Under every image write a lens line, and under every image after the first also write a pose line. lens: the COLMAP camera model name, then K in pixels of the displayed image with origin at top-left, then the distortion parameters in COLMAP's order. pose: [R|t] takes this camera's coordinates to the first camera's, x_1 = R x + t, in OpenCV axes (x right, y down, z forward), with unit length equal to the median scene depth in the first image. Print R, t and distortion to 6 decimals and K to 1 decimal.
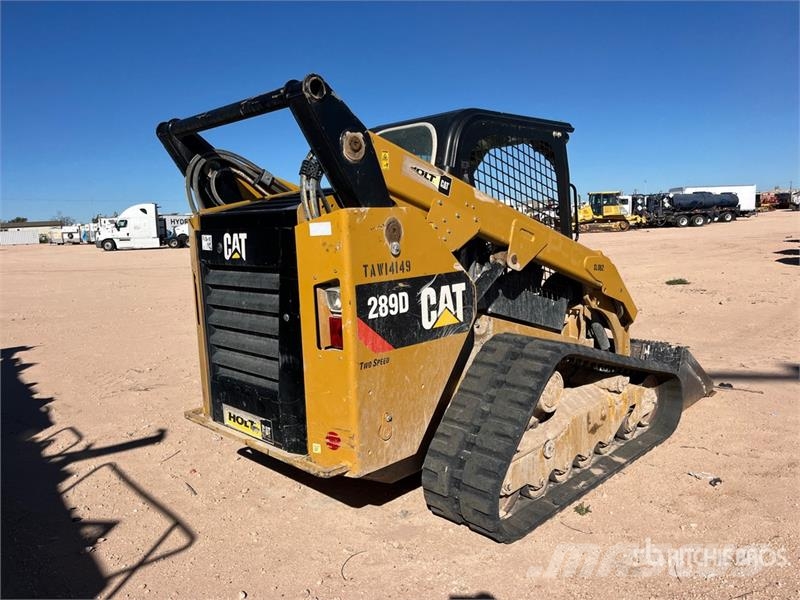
lens RADIAL K [[607.5, 0, 400.6], [0, 607.5, 300.3], [0, 0, 1]] dist [0.031850, -0.034929]
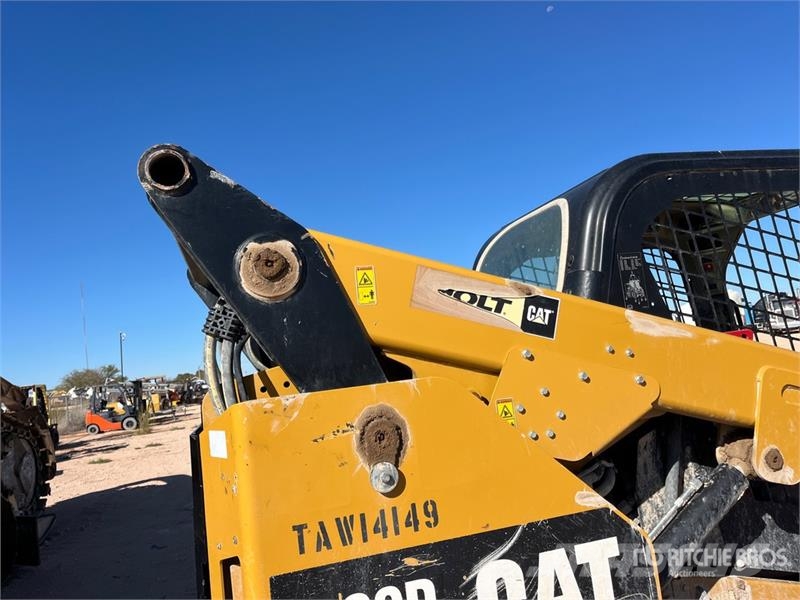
lens RADIAL K [[607.5, 0, 424.9], [0, 607.5, 289.0], [0, 0, 1]] dist [0.031850, -0.034929]
pose [[0.867334, -0.123114, -0.482260, 0.230752], [0.023553, 0.977992, -0.207307, -0.119456], [0.497169, 0.168445, 0.851146, 0.578594]]
